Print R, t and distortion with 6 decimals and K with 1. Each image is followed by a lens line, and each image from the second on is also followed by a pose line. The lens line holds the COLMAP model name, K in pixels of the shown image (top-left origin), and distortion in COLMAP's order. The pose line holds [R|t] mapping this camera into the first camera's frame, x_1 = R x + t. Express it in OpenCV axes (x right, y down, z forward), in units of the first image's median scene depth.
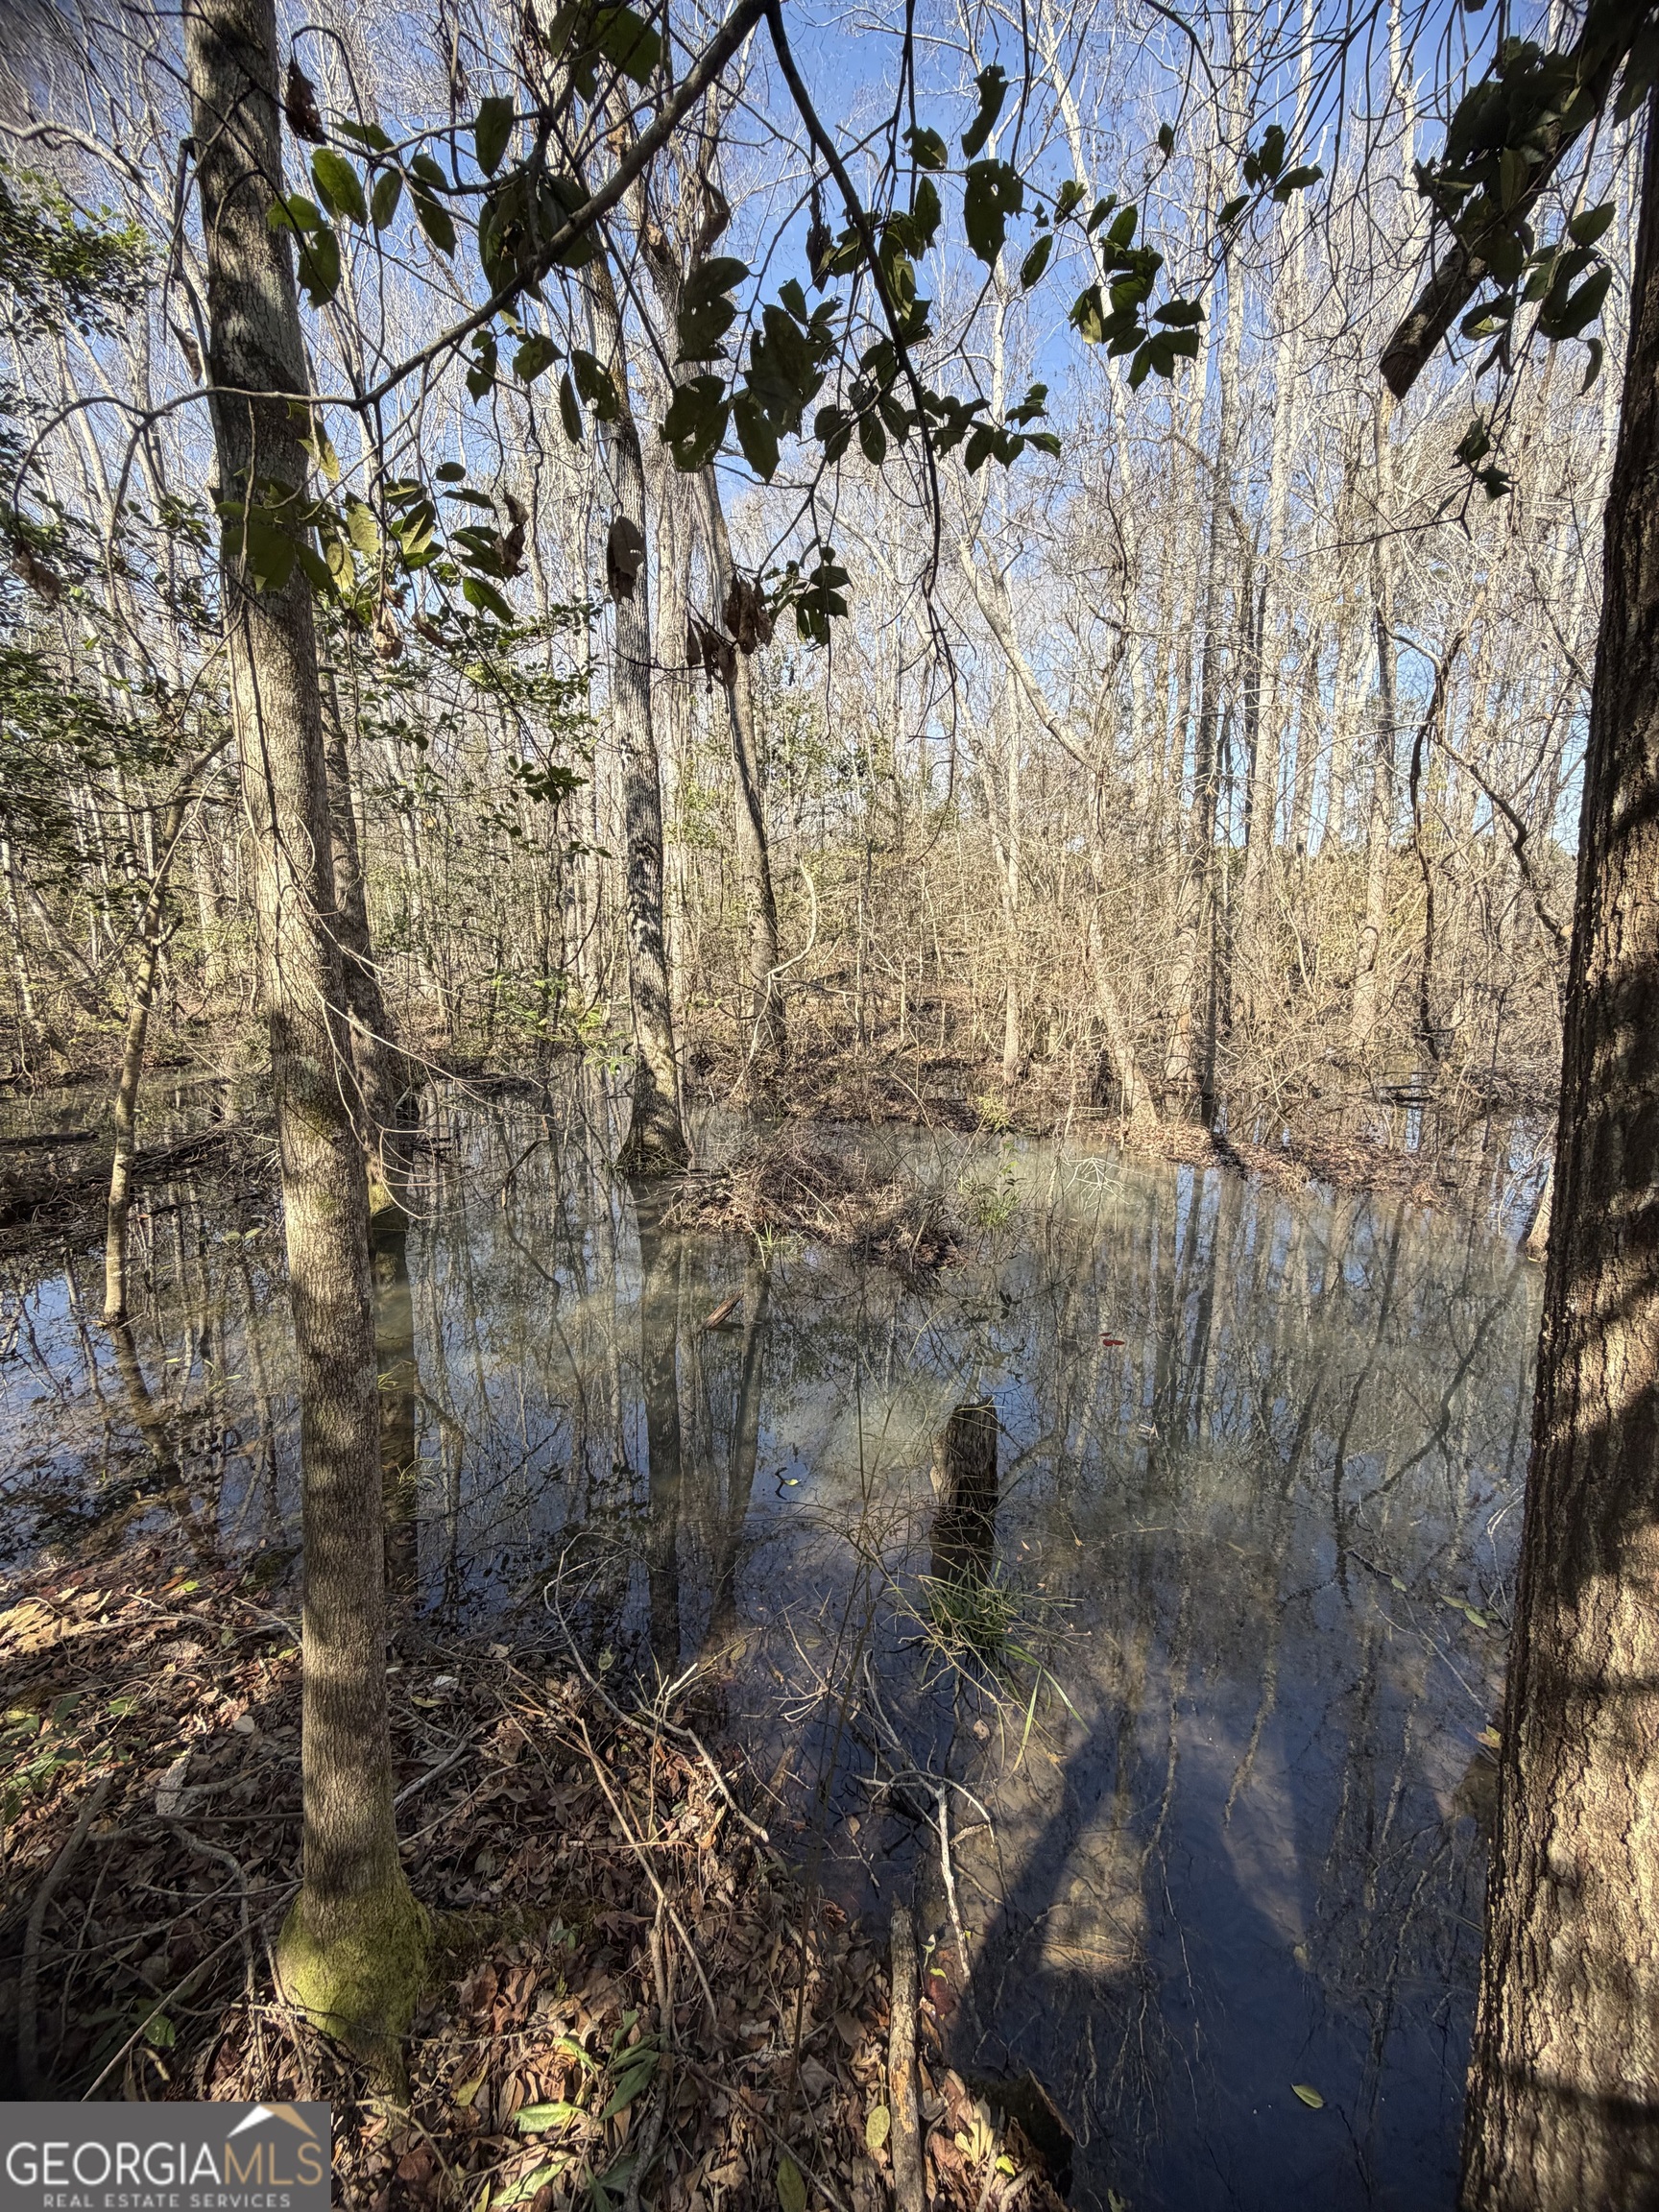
lens RADIAL K [[865.9, 0, 829.5], [0, 865.9, 1106.0], [0, 0, 1]] dist [-0.005774, 0.000008]
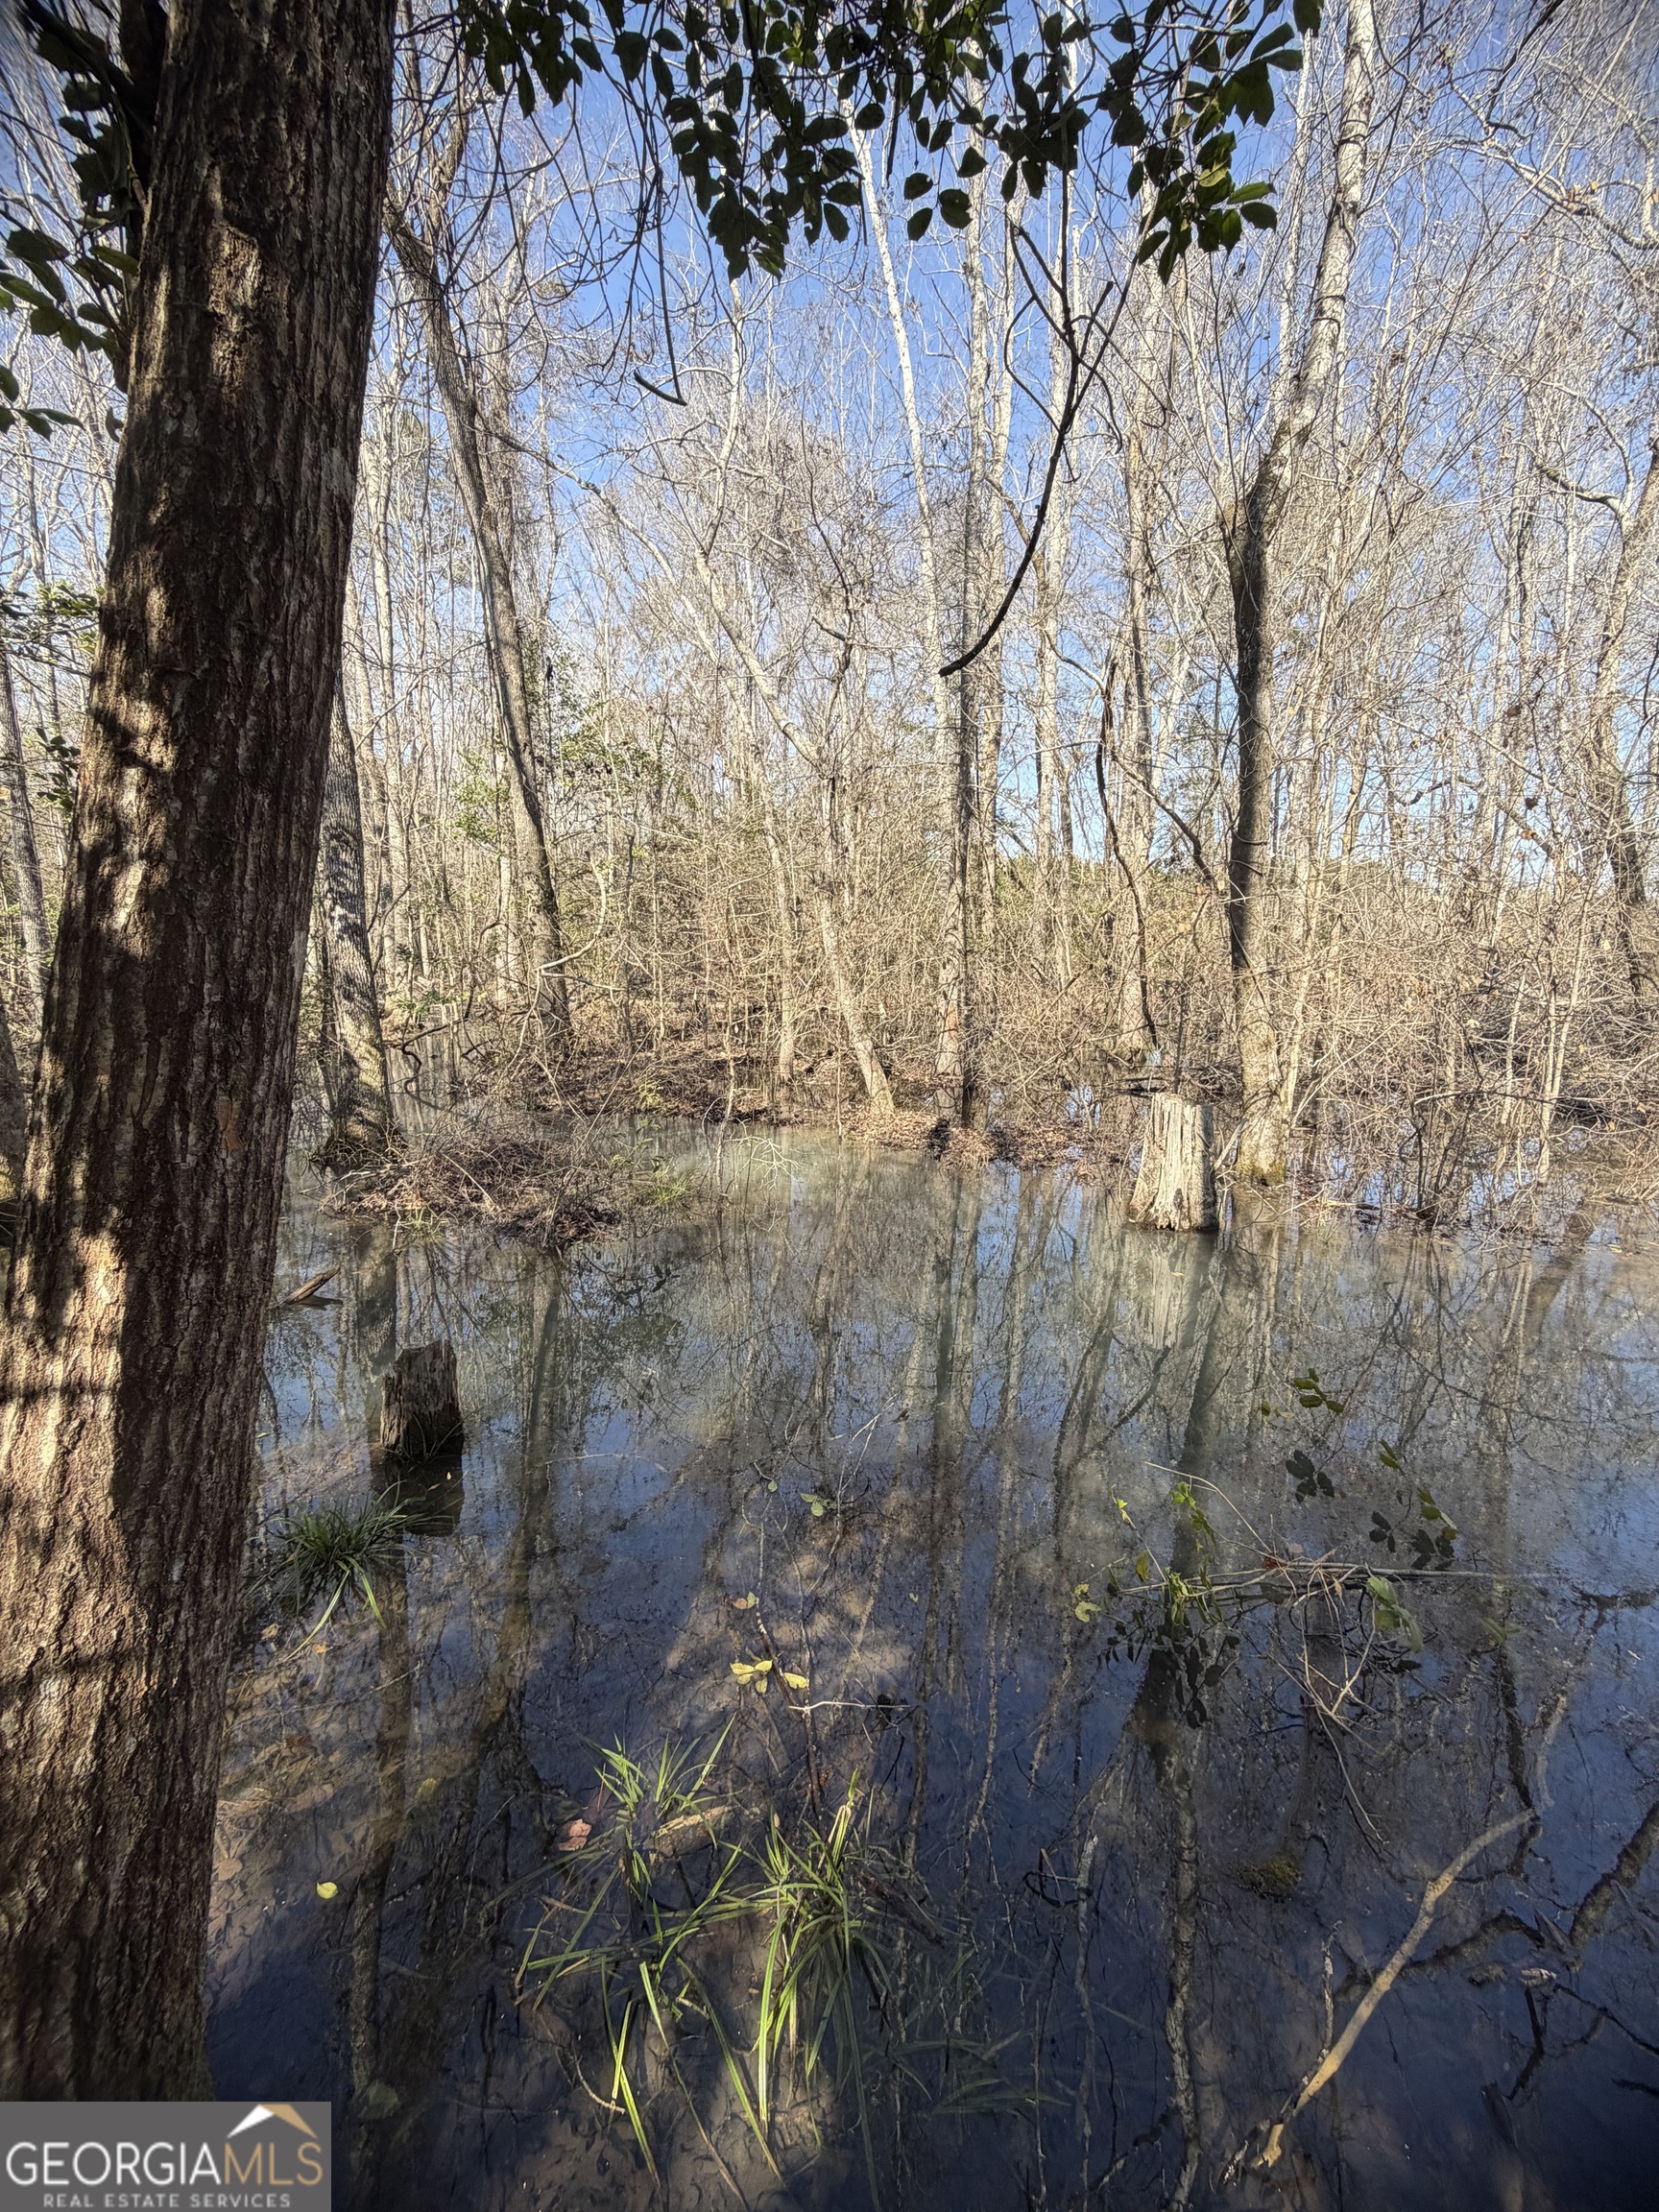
lens RADIAL K [[872.9, 0, 824.6], [0, 872.9, 1102.9], [0, 0, 1]] dist [-0.003445, -0.000184]
pose [[0.992488, -0.010162, 0.121922, 0.200256], [0.011758, 0.999854, -0.012379, 0.025082], [-0.121779, 0.013719, 0.992462, -0.046815]]
